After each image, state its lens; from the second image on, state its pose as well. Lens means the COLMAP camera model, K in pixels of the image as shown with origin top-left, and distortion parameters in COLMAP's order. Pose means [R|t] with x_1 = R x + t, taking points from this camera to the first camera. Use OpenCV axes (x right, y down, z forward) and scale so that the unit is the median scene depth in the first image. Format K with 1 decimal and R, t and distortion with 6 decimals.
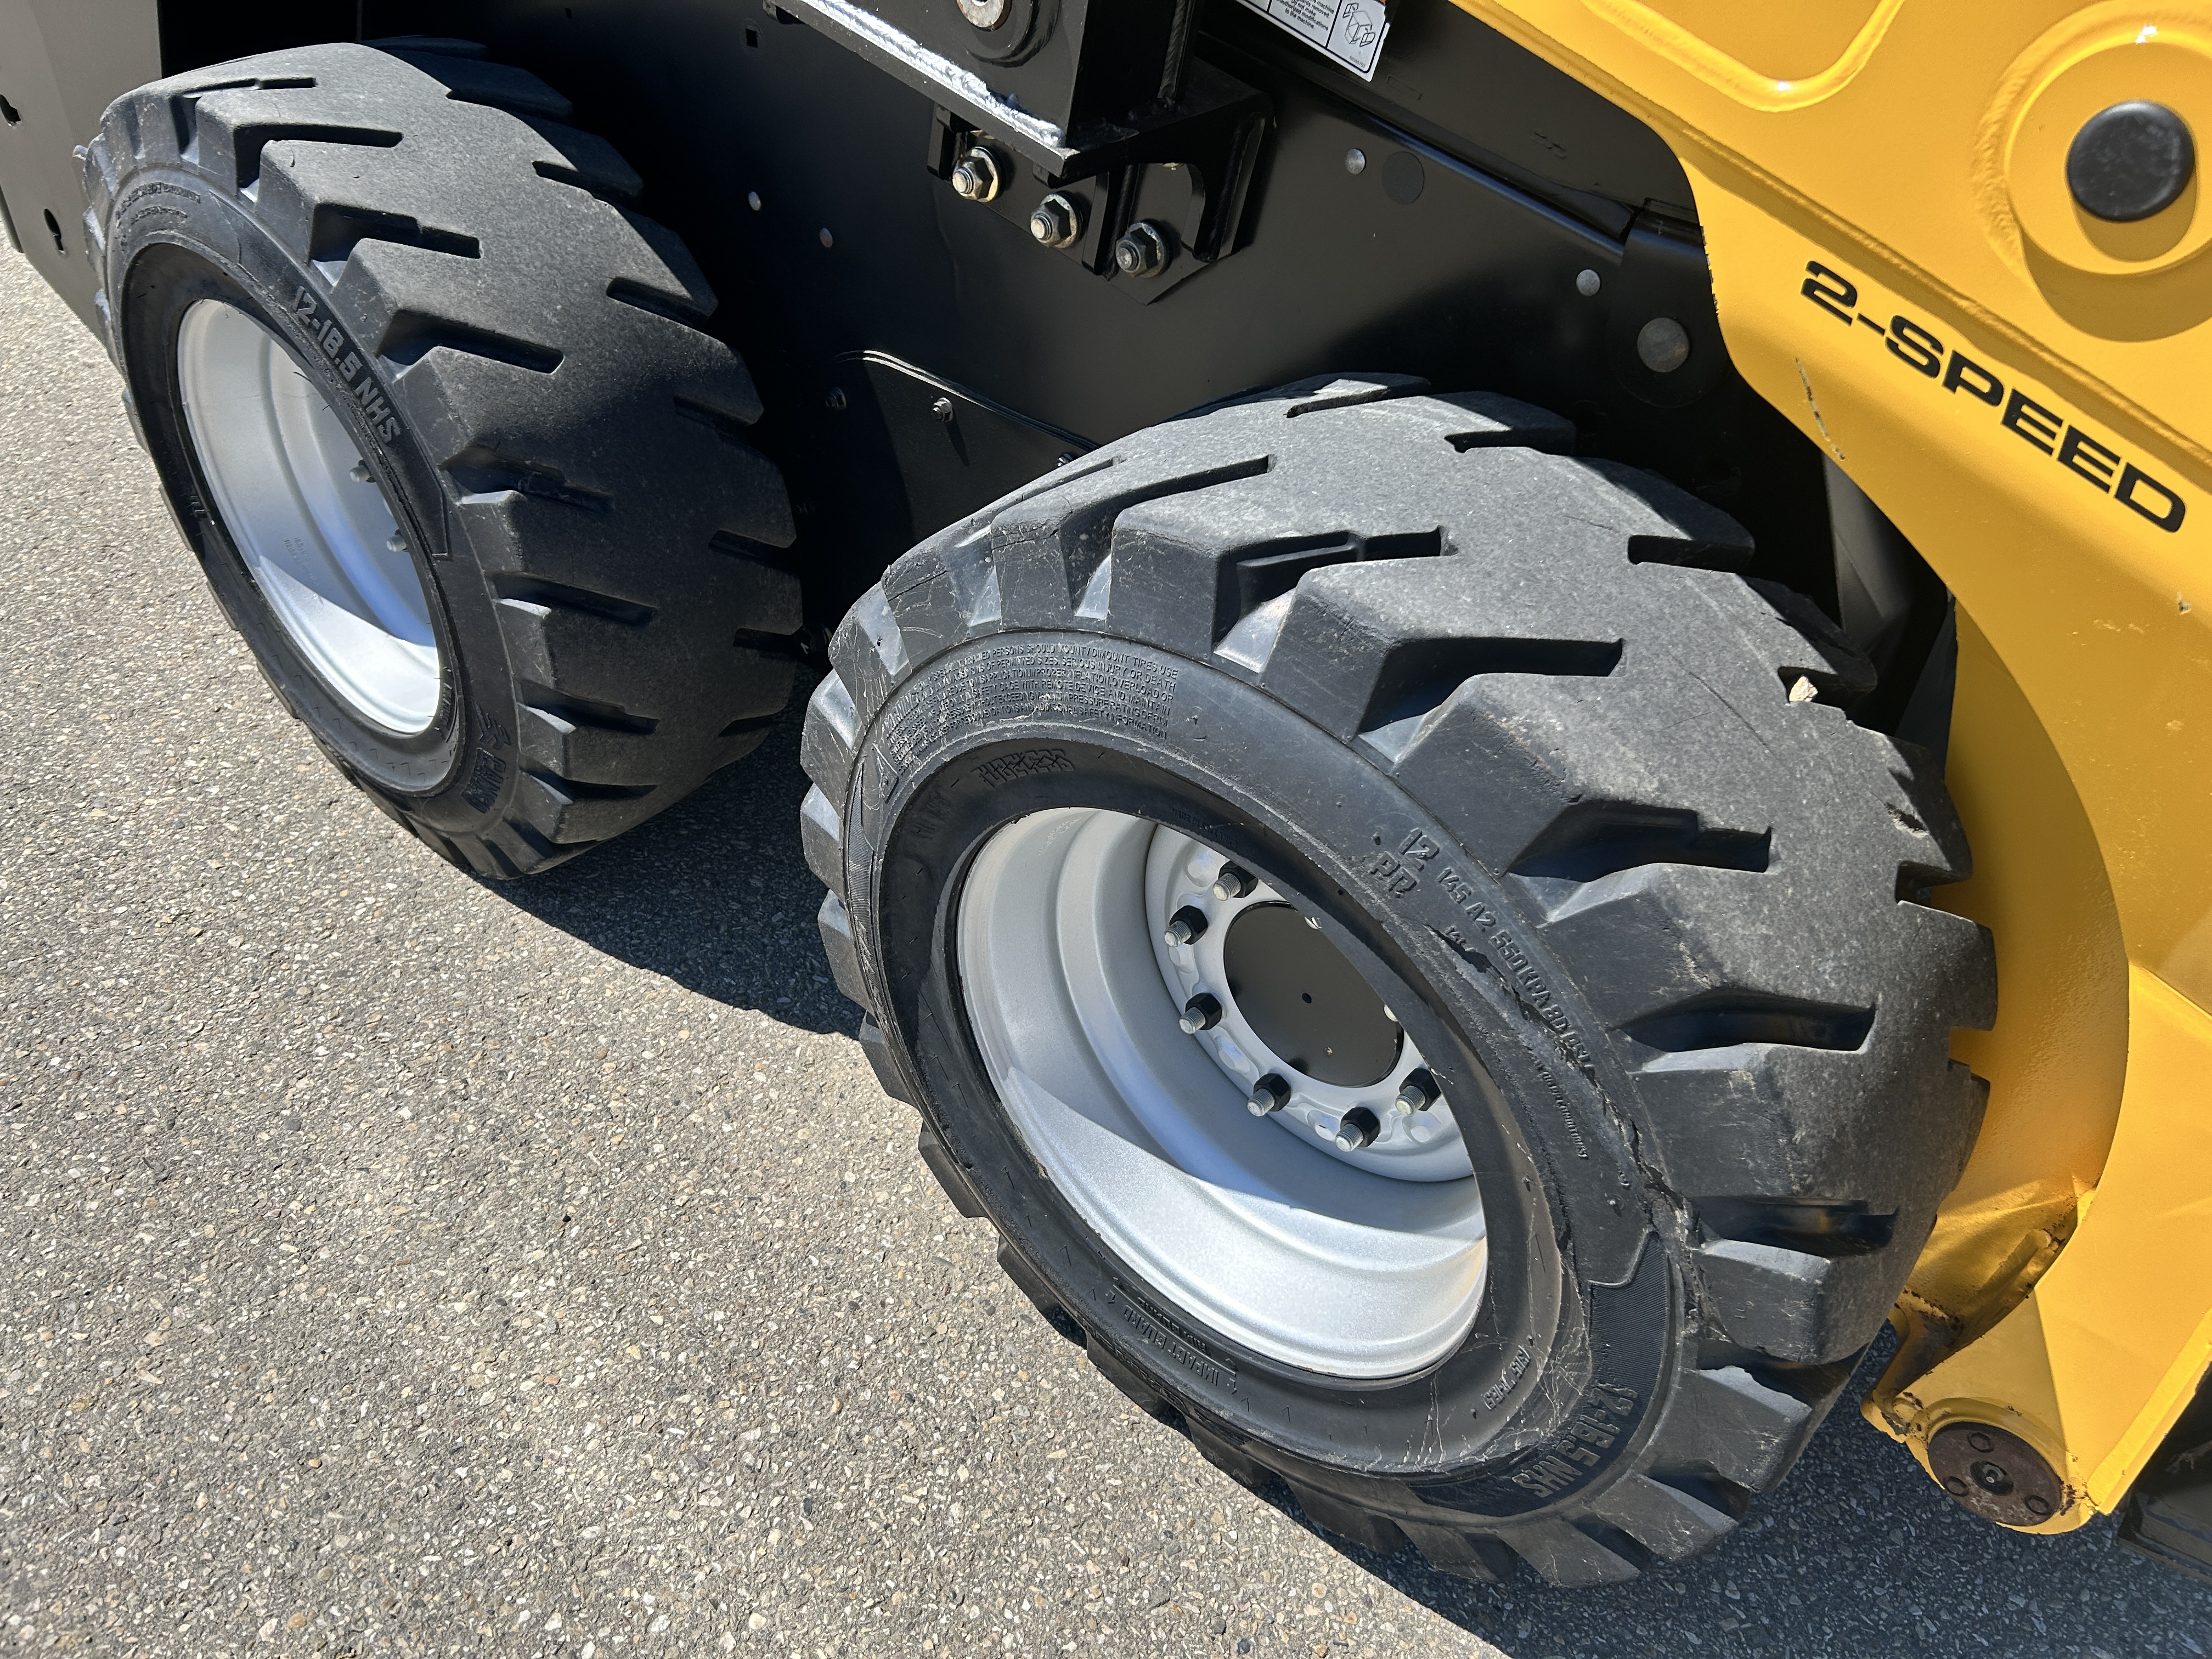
lens RADIAL K [[1666.6, 0, 1098.4], [0, 1666.6, 832.3], [0, 0, 1]] dist [0.047840, -0.057468]
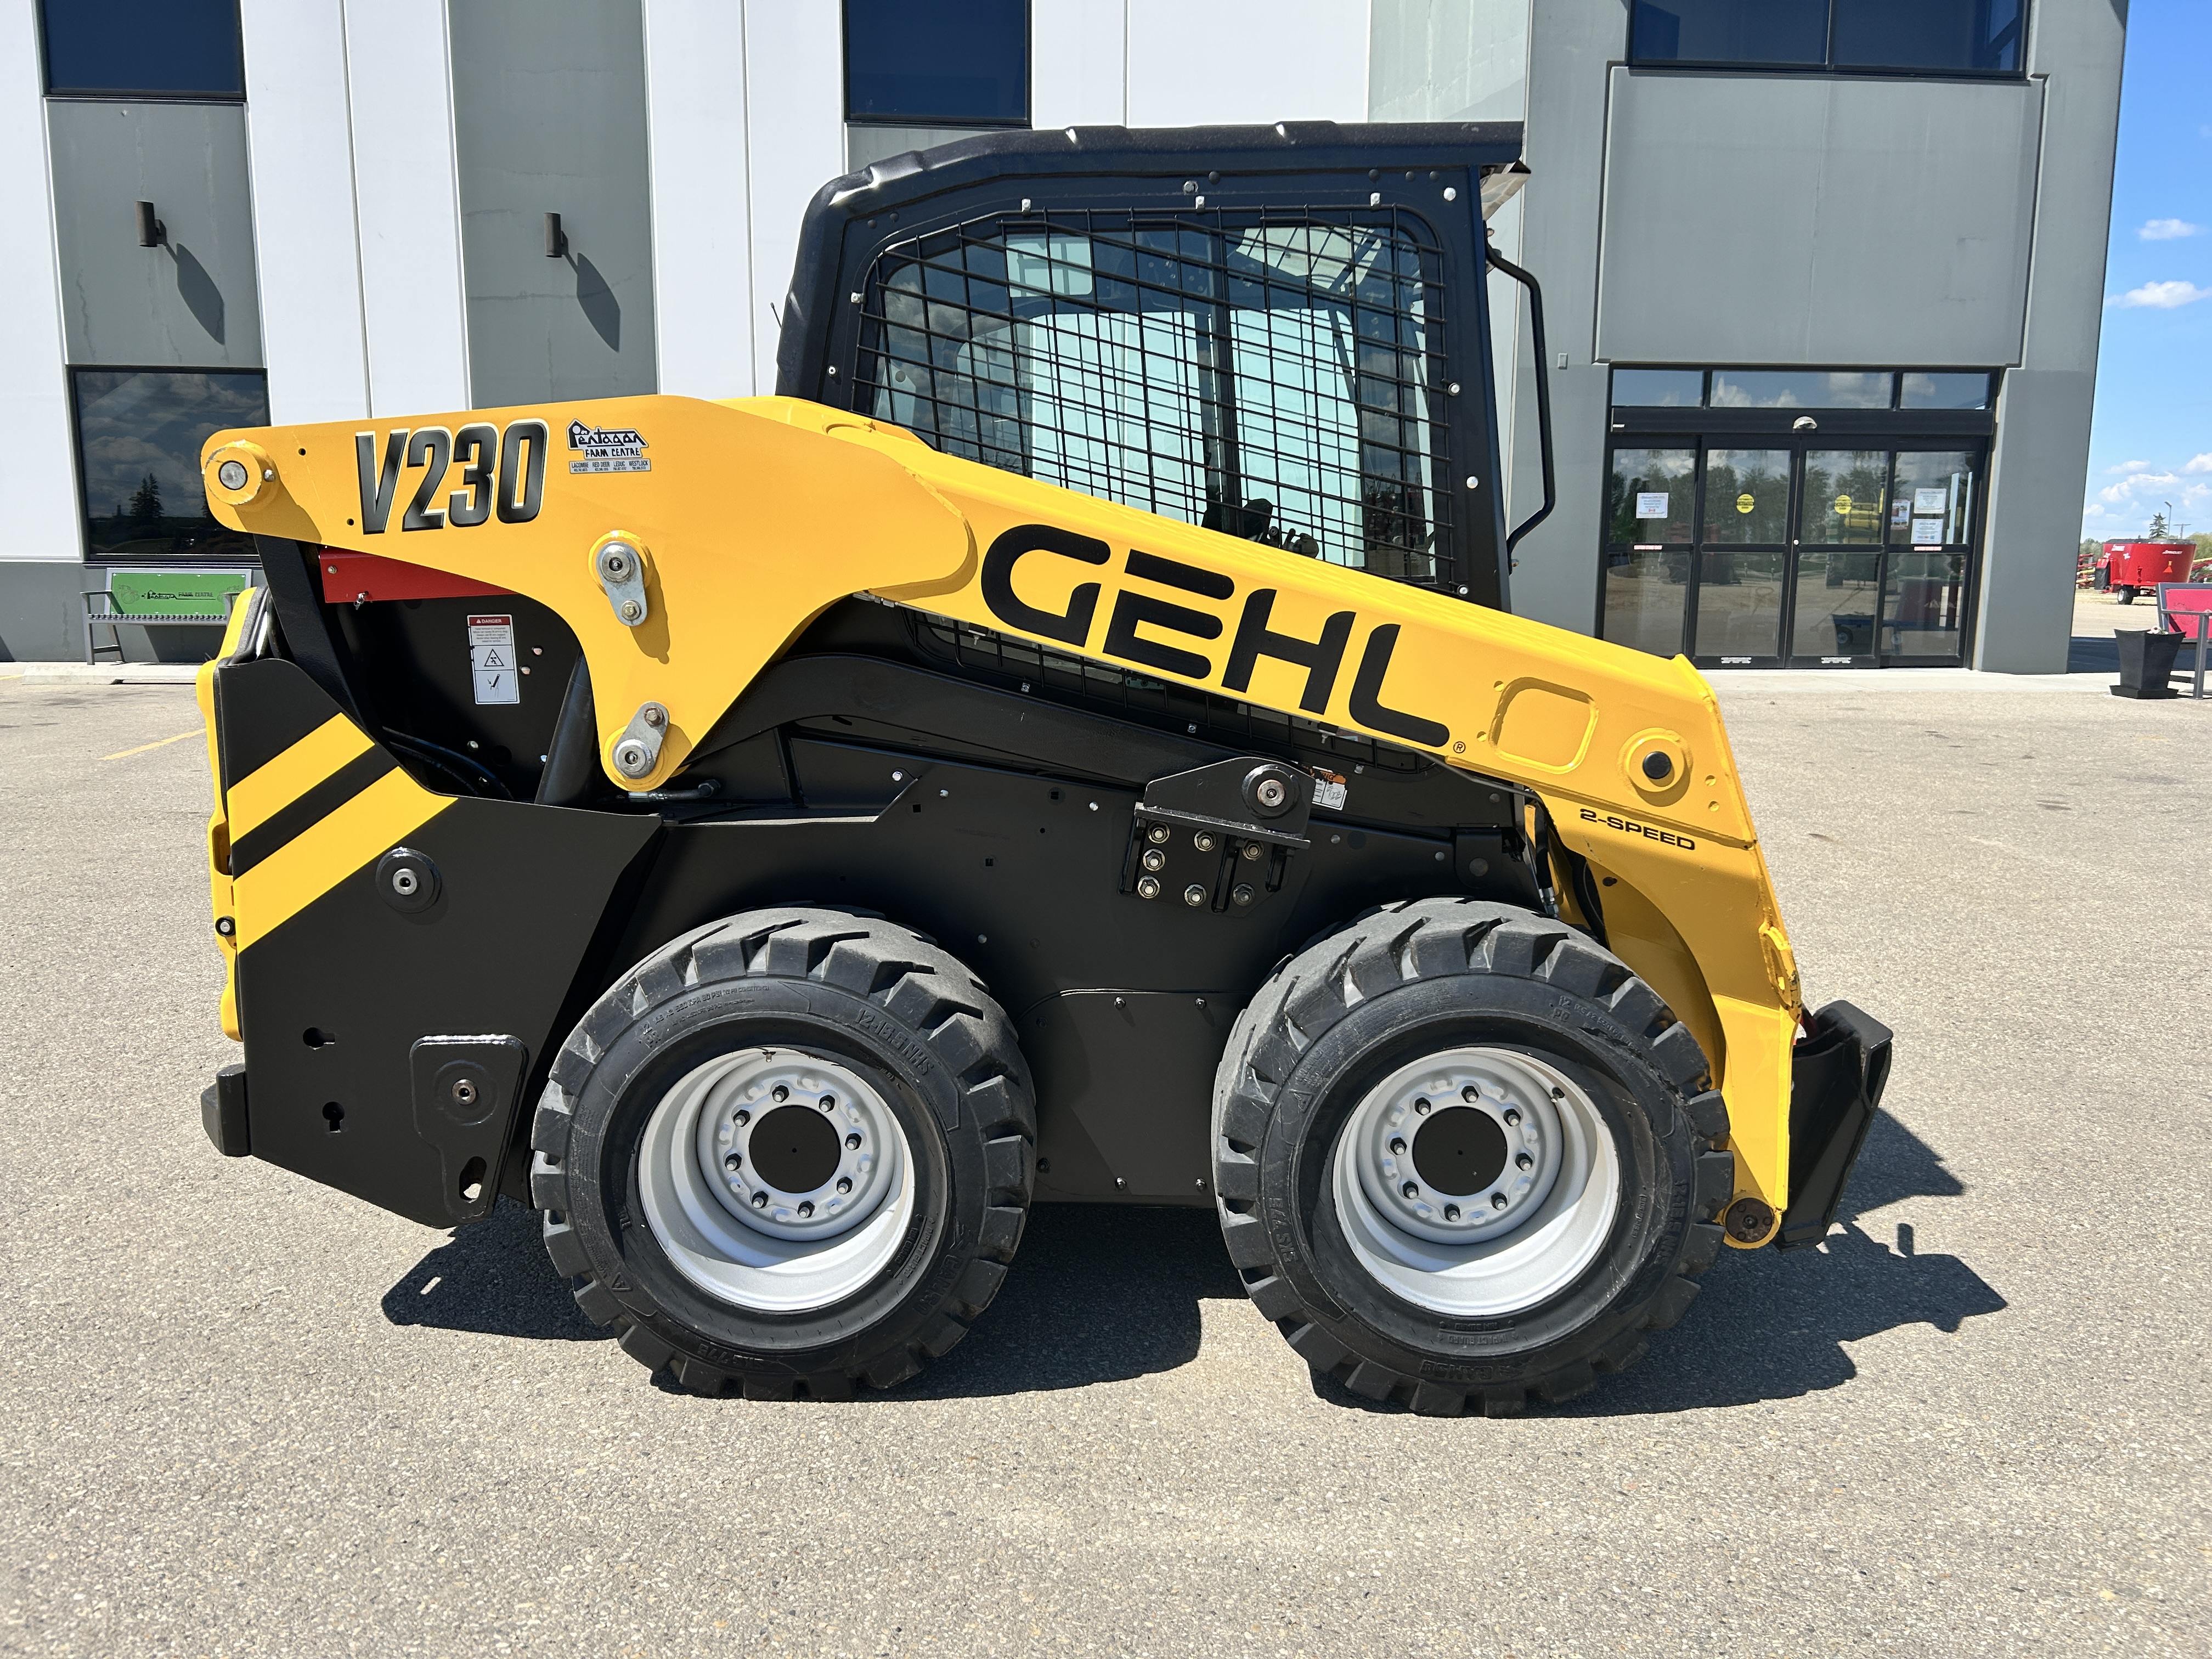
lens RADIAL K [[1632.3, 0, 1134.3], [0, 1632.3, 823.0], [0, 0, 1]] dist [0.041481, -0.001163]
pose [[0.777096, -0.148864, 0.611524, -1.454538], [0.425824, 0.839835, -0.336677, 0.271765], [-0.463460, 0.522032, 0.716022, -0.618835]]
